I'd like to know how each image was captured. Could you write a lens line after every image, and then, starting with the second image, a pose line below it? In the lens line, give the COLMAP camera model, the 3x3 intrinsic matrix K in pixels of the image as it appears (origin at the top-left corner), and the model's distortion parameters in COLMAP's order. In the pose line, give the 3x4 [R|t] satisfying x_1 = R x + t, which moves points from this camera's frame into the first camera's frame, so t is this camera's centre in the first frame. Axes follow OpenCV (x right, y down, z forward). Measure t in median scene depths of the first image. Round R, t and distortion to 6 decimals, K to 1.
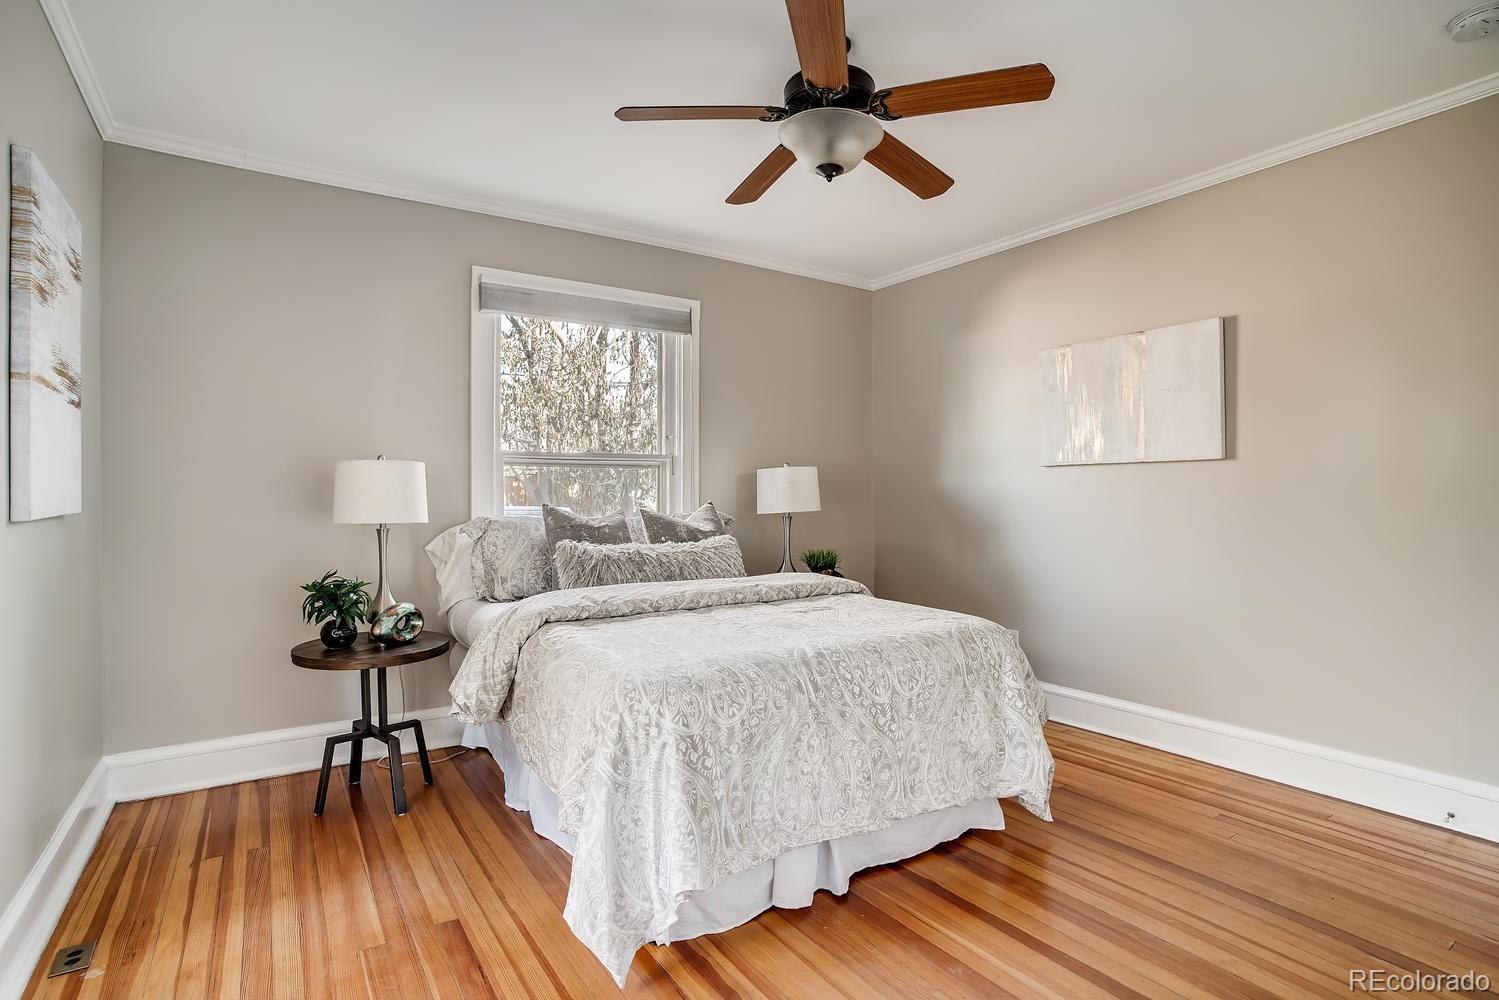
lens RADIAL K [[739.0, 0, 746.1], [0, 739.0, 498.8], [0, 0, 1]] dist [-0.052653, 0.014867]
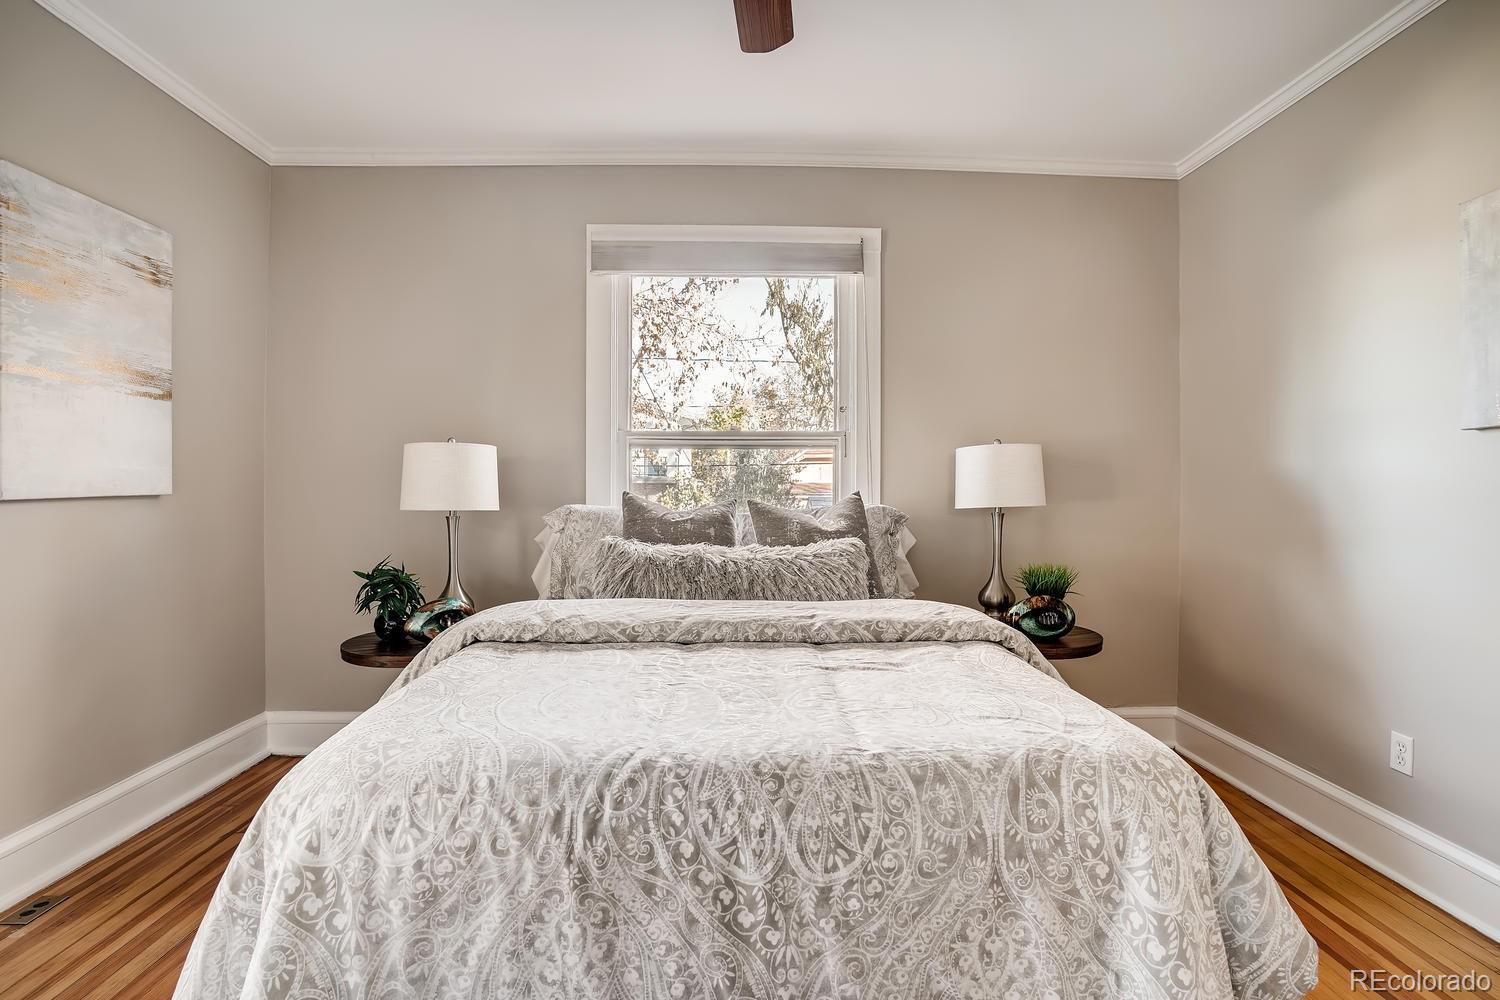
lens RADIAL K [[739.4, 0, 749.7], [0, 739.4, 491.0], [0, 0, 1]] dist [-0.052653, 0.014867]
pose [[0.847038, 0.009382, -0.531449, 0.396852], [-0.010094, 0.999948, 0.001564, 0.004424], [0.531436, 0.004040, 0.847089, 0.503194]]
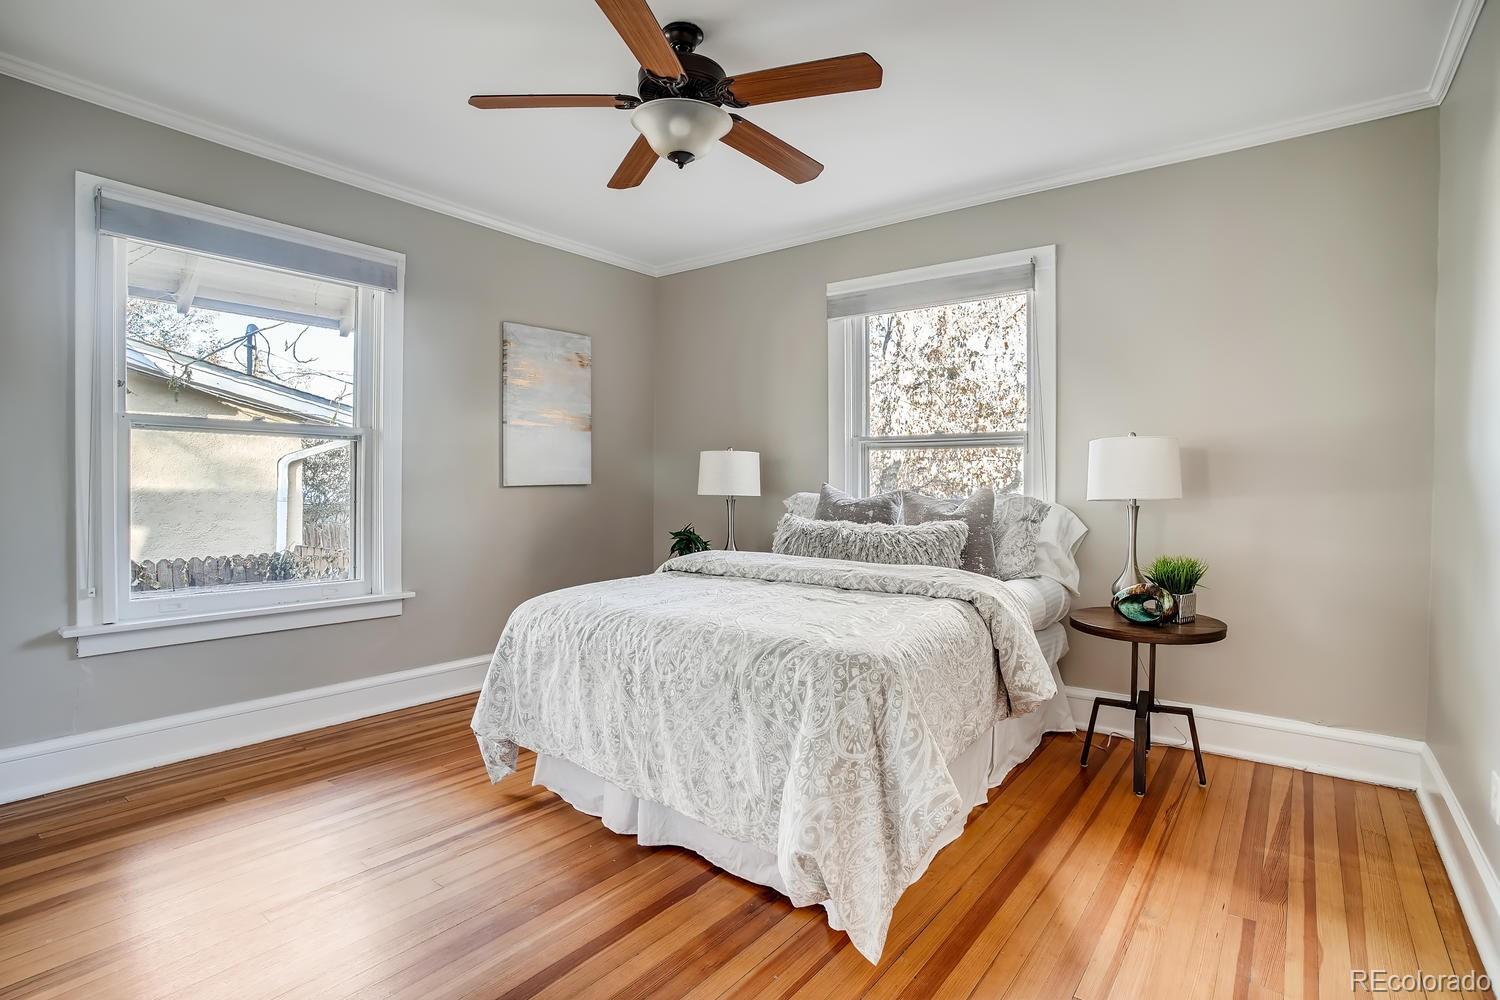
lens RADIAL K [[739.4, 0, 758.0], [0, 739.4, 489.1], [0, 0, 1]] dist [-0.052653, 0.014867]
pose [[0.326767, 0.016216, -0.944966, 1.067381], [-0.010846, 0.999851, 0.013407, 0.002891], [0.945043, 0.005869, 0.326894, 0.723361]]
